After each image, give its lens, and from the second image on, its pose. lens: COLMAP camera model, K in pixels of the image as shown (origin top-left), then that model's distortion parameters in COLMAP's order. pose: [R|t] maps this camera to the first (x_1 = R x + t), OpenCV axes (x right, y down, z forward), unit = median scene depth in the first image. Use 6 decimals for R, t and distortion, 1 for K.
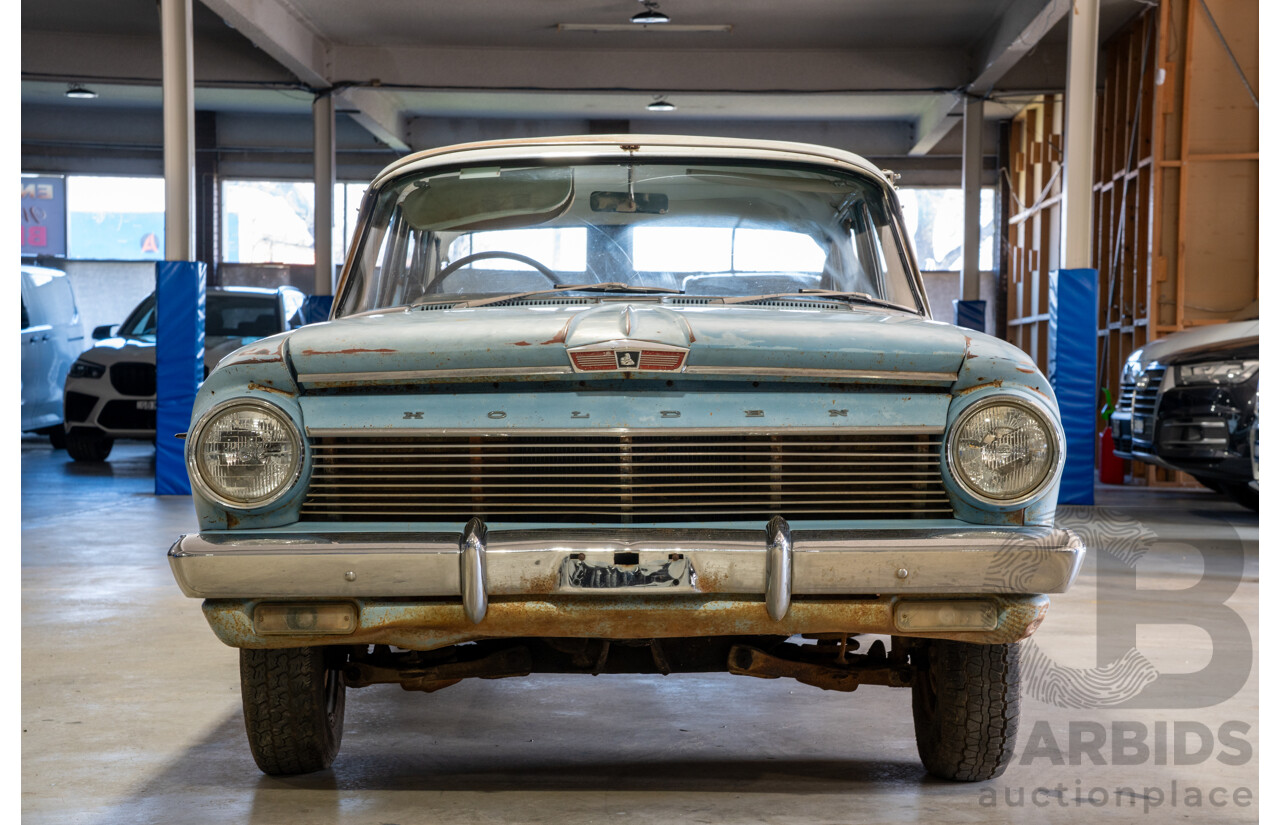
lens RADIAL K [[2148.7, 0, 640.0], [0, 2148.7, 412.5], [0, 0, 1]] dist [0.295186, 1.329509]
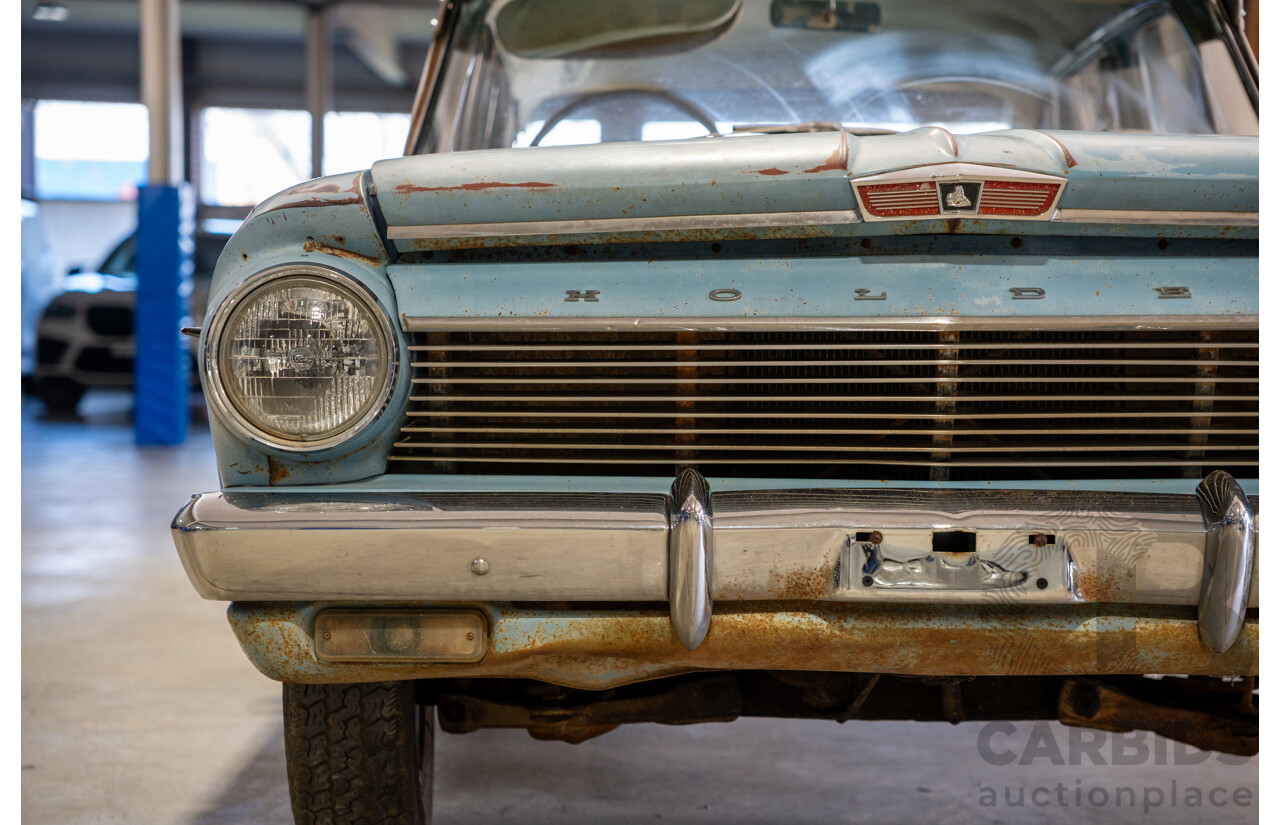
lens RADIAL K [[2242.7, 0, 640.0], [0, 2242.7, 412.5], [0, 0, 1]] dist [0.327377, 1.309492]
pose [[0.999986, 0.005259, 0.000139, -0.088811], [-0.005261, 0.999792, 0.019689, 0.021052], [-0.000036, -0.019689, 0.999806, 0.381594]]
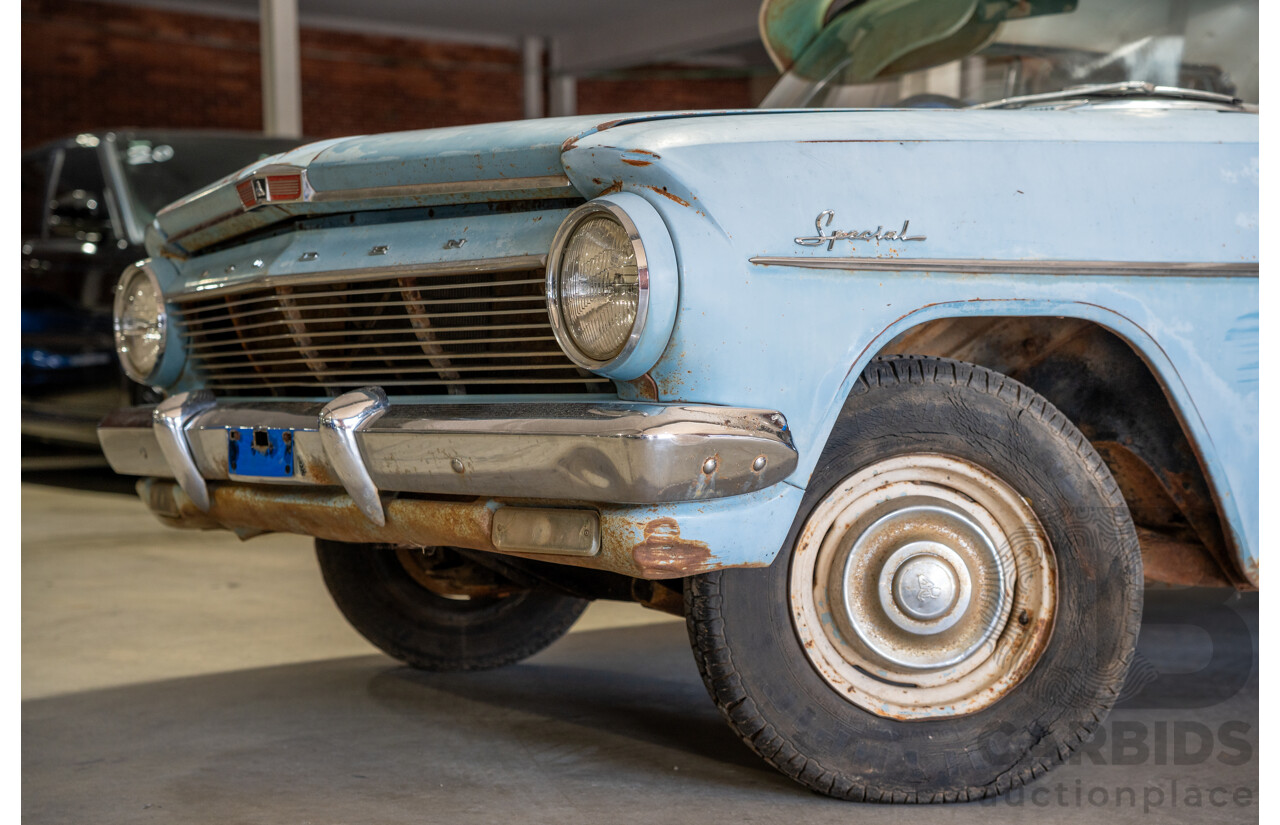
lens RADIAL K [[2009.2, 0, 643.9], [0, 2009.2, 444.2], [0, 0, 1]] dist [0.273373, 0.116327]
pose [[0.601395, 0.018456, -0.798739, 0.670108], [0.008315, 0.999534, 0.029356, 0.047793], [0.798909, -0.024296, 0.600961, 0.640303]]
